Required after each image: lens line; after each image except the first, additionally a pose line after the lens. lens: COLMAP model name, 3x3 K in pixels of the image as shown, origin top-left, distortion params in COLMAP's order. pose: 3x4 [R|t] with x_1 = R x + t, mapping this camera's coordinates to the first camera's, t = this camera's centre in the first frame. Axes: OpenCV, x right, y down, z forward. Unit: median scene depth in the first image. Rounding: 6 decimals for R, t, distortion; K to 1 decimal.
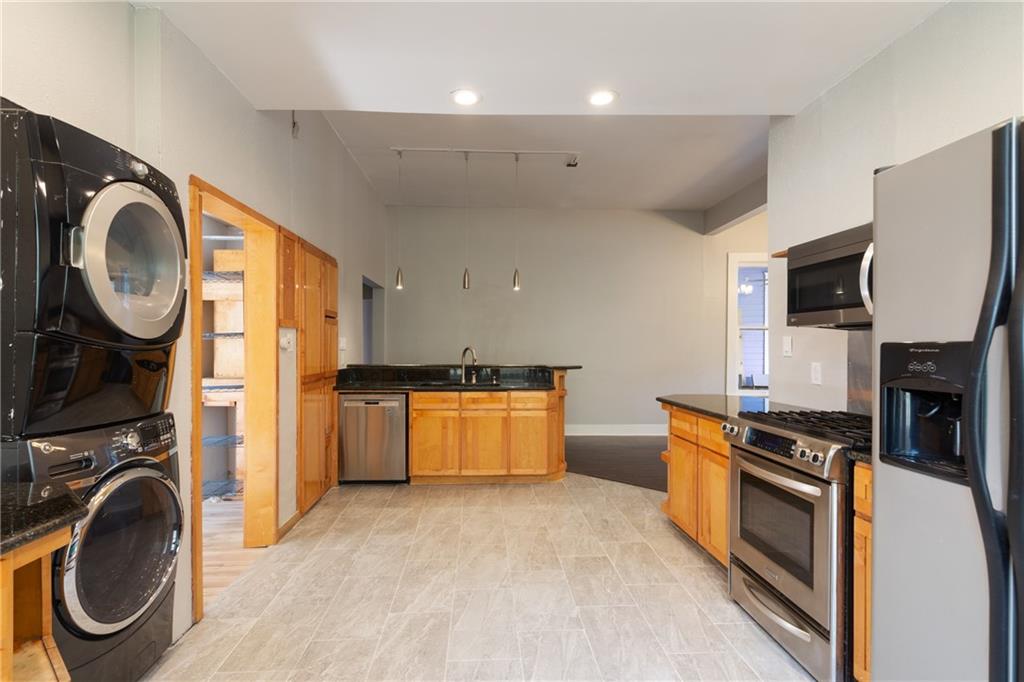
lens RADIAL K [[514.1, 0, 507.8], [0, 514.1, 345.4], [0, 0, 1]] dist [0.002863, 0.000274]
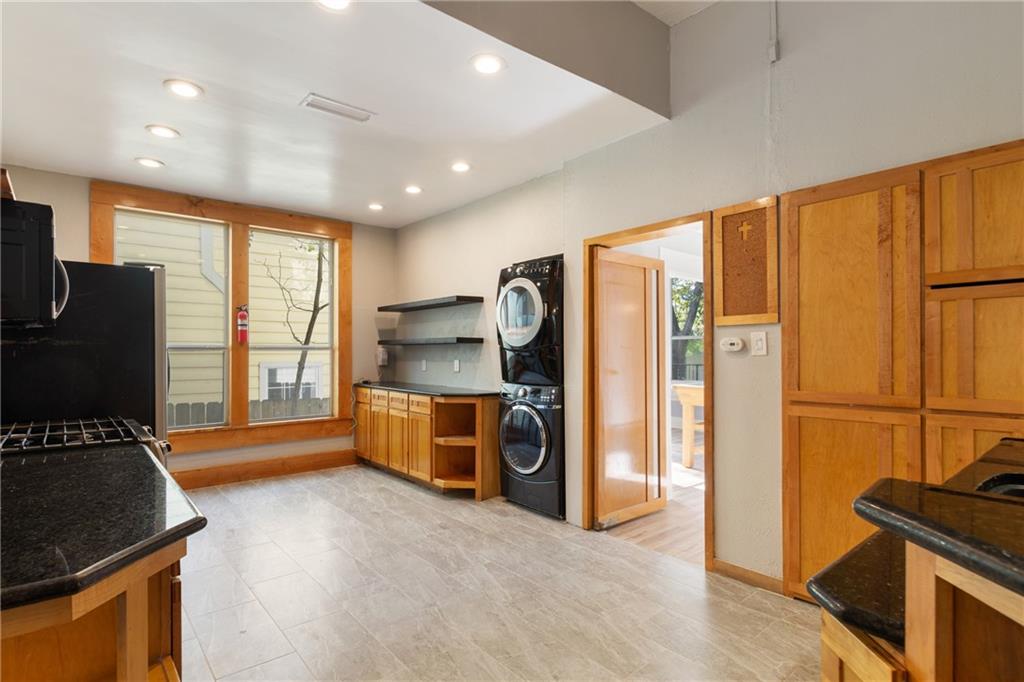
lens RADIAL K [[514.1, 0, 505.3], [0, 514.1, 347.9], [0, 0, 1]] dist [0.002863, 0.000274]
pose [[-0.798552, -0.004427, -0.601910, 0.455880], [0.000075, 0.999972, -0.007454, 0.006275], [0.601926, -0.005998, -0.798529, 1.845938]]
